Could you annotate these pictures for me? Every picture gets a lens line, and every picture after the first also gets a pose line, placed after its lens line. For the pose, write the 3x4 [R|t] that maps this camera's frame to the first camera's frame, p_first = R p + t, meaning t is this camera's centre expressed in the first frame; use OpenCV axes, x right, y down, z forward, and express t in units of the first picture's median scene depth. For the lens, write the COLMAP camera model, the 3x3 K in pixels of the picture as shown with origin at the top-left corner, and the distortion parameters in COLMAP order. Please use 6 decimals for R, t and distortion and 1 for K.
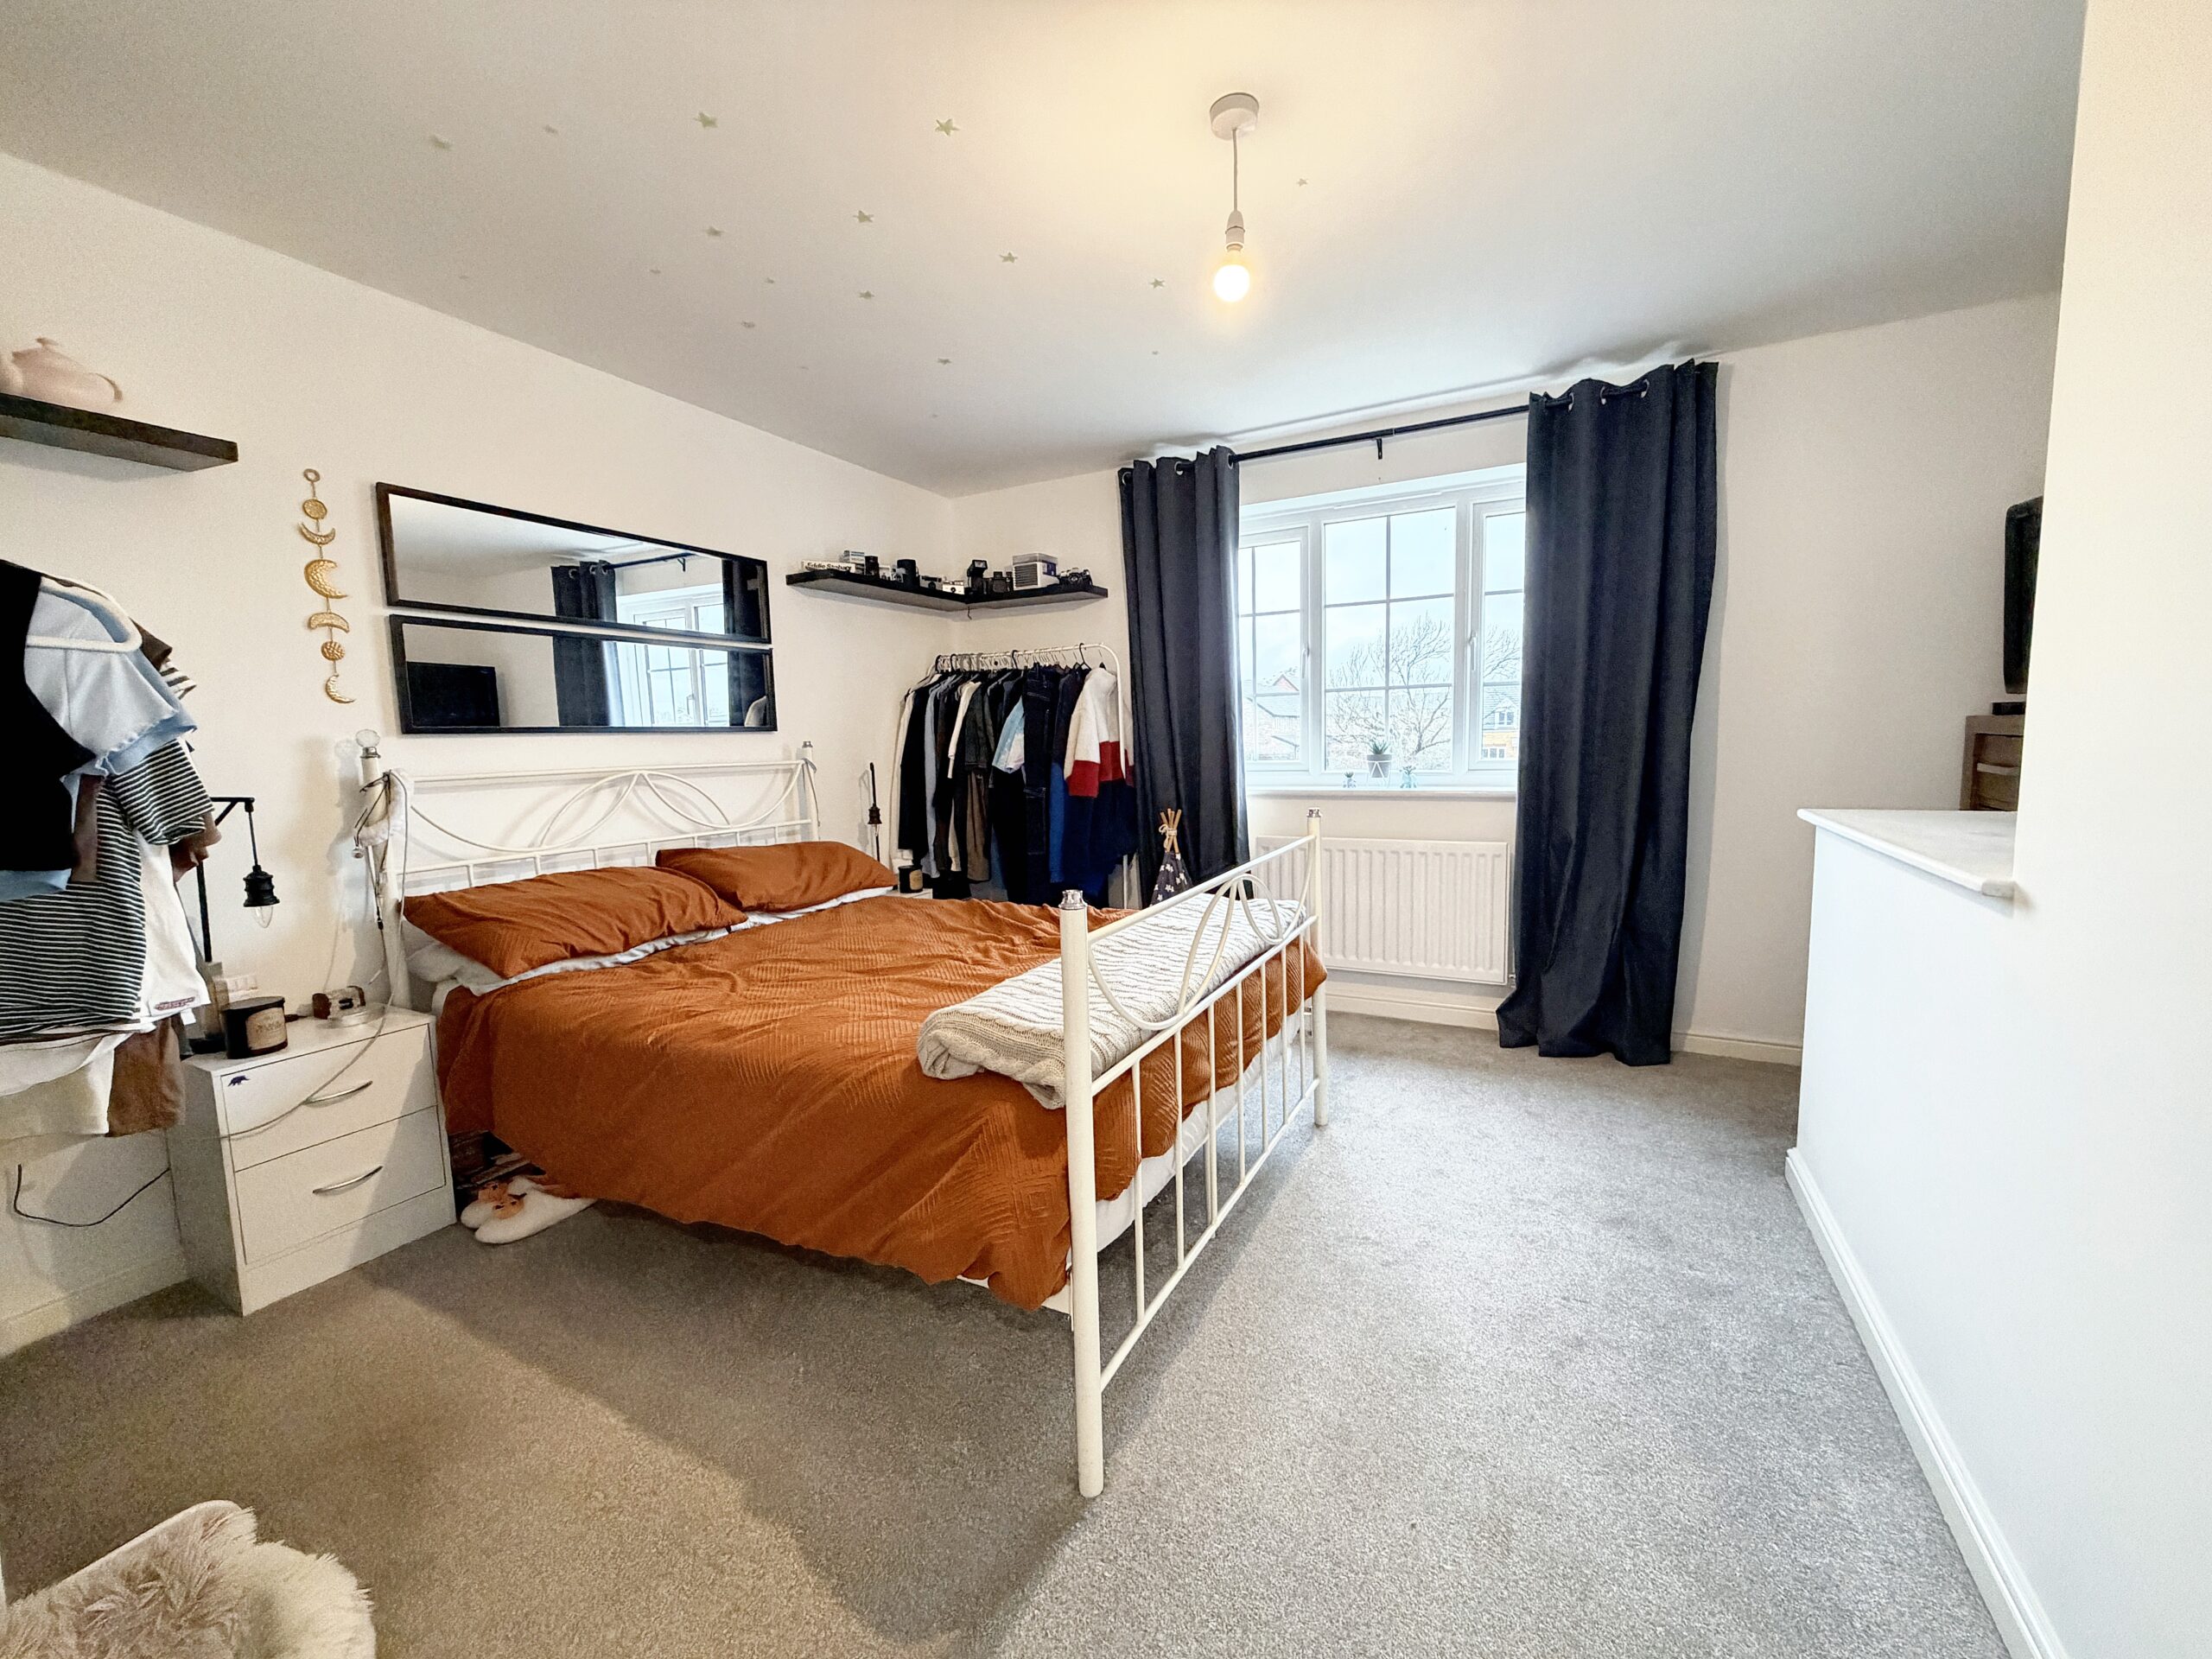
lens RADIAL K [[887.3, 0, 1095.7], [0, 887.3, 826.4], [0, 0, 1]] dist [-0.001917, 0.000615]
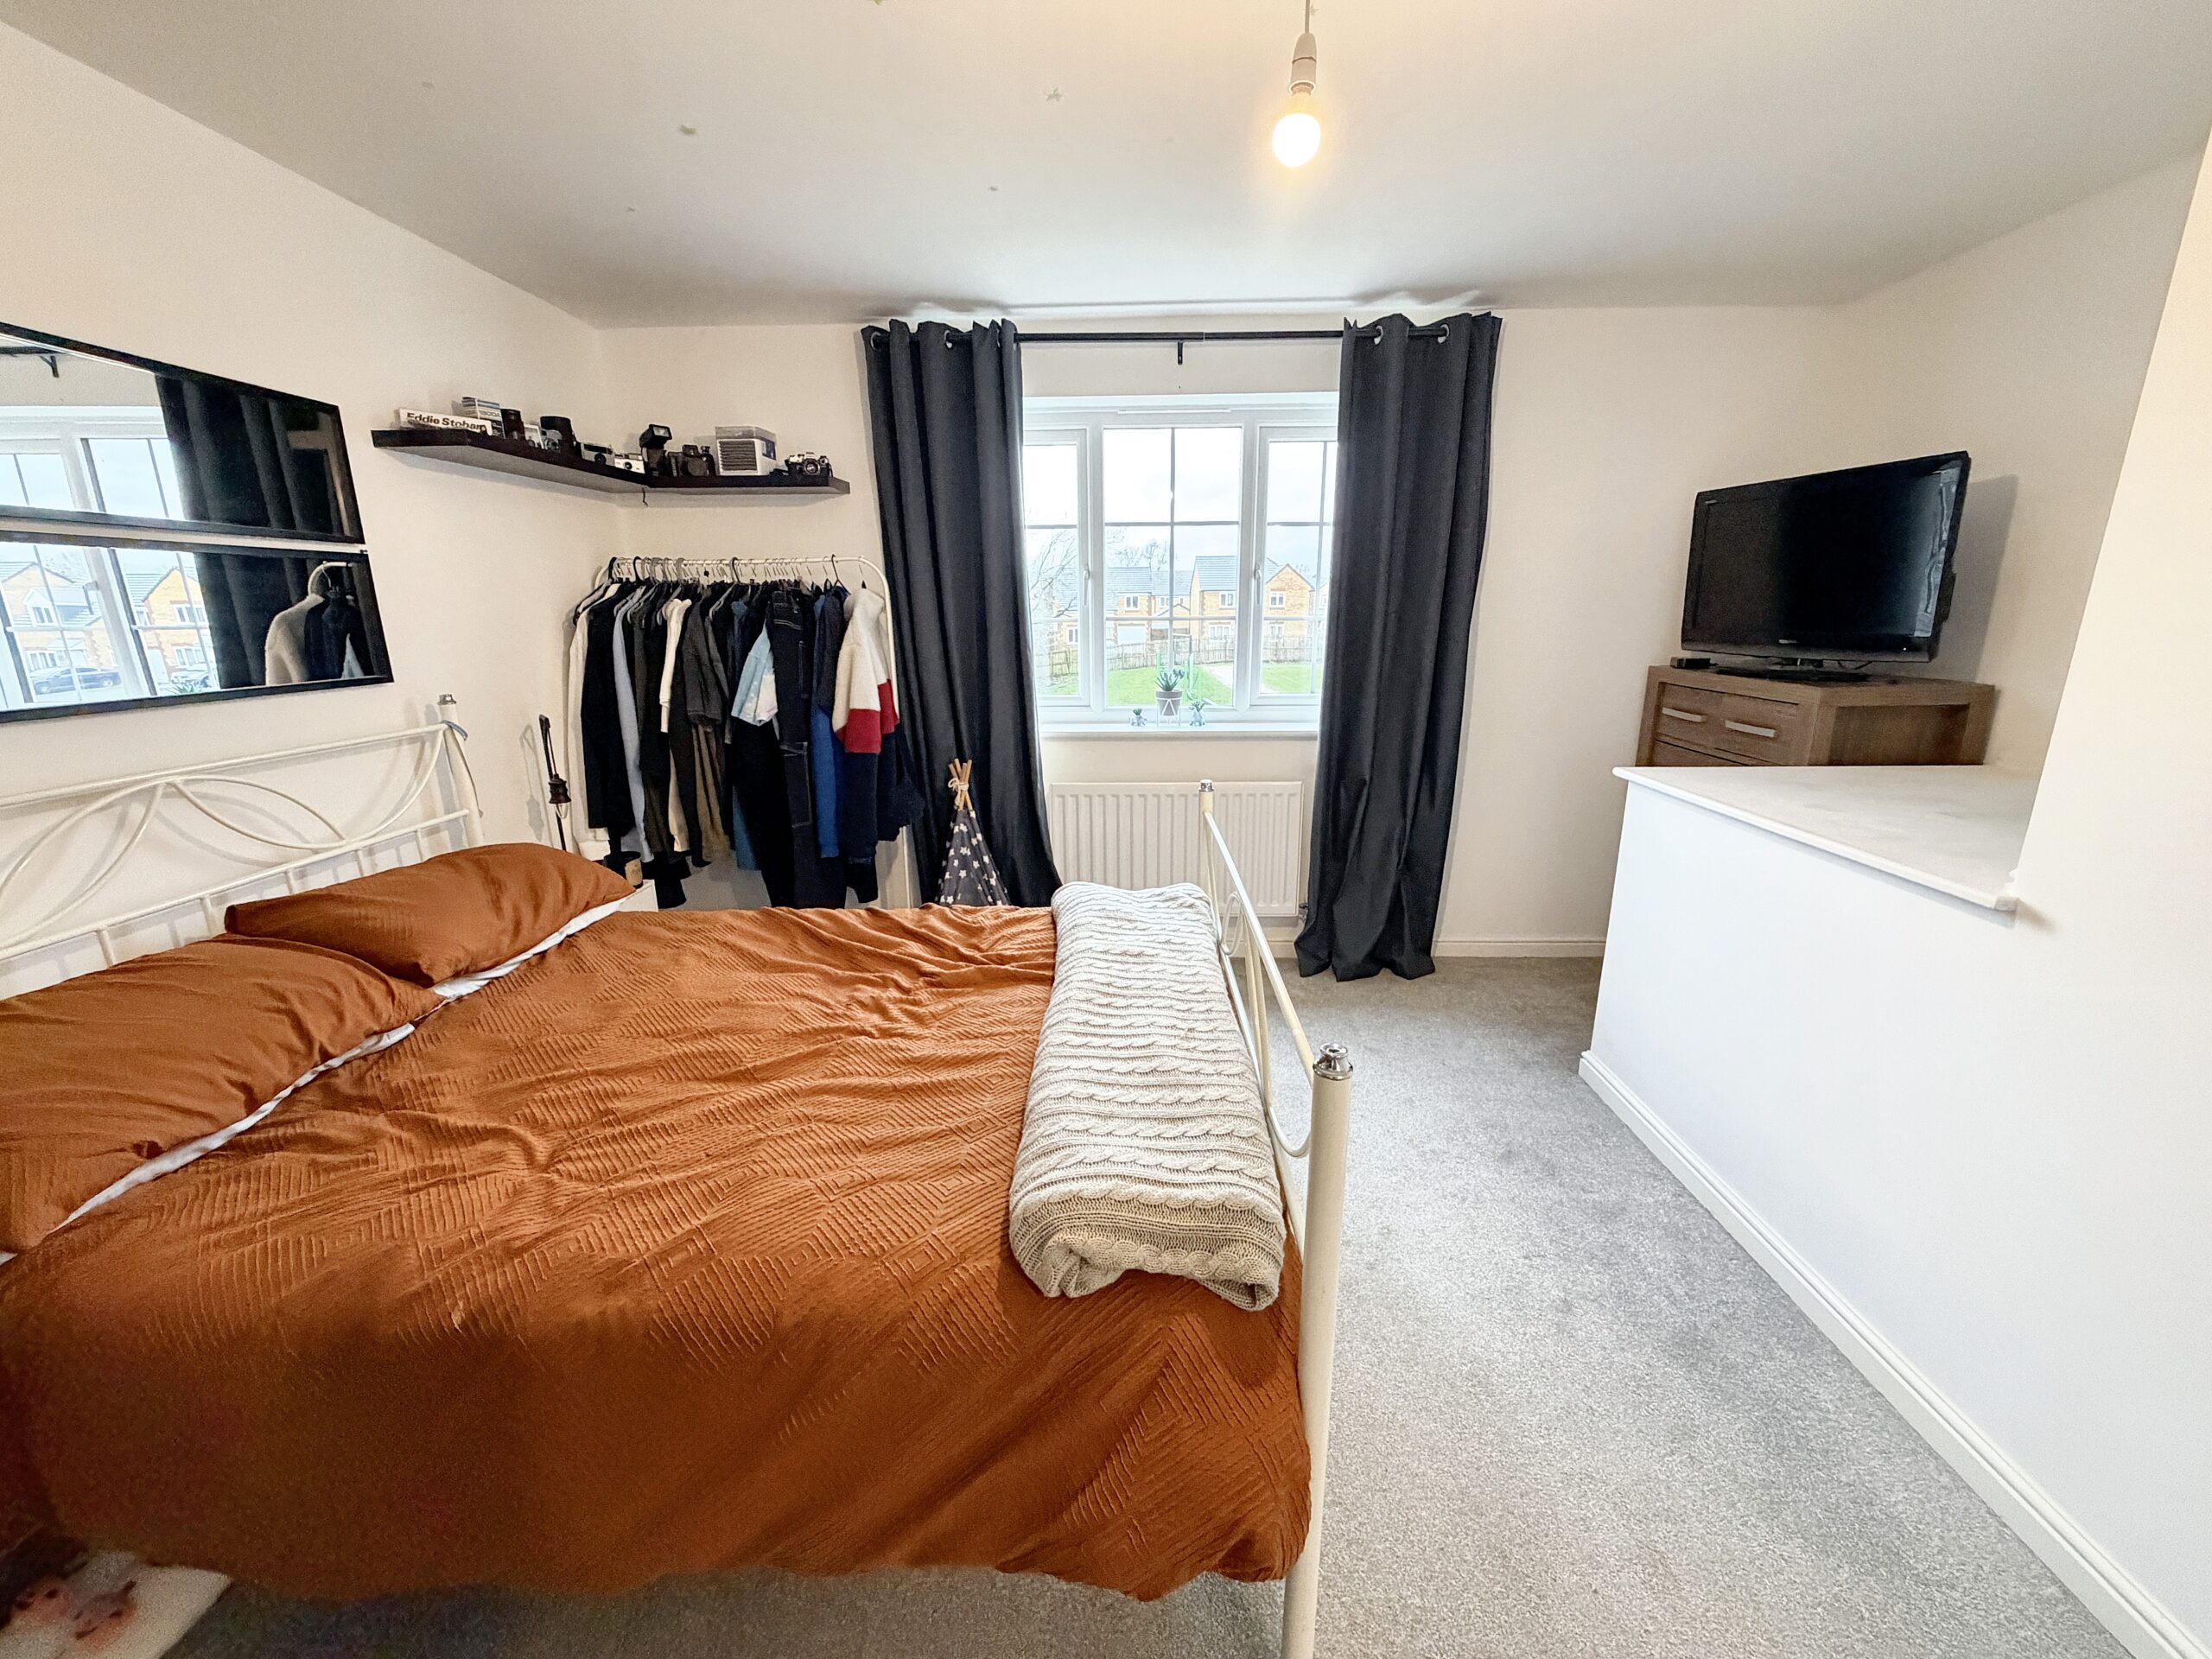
lens RADIAL K [[887.3, 0, 1106.5], [0, 887.3, 829.4], [0, 0, 1]] dist [-0.001917, 0.000615]
pose [[0.895946, -0.090463, 0.434854, -0.183990], [0.029521, 0.989003, 0.144920, -0.080037], [-0.443181, -0.117003, 0.888763, 0.176988]]
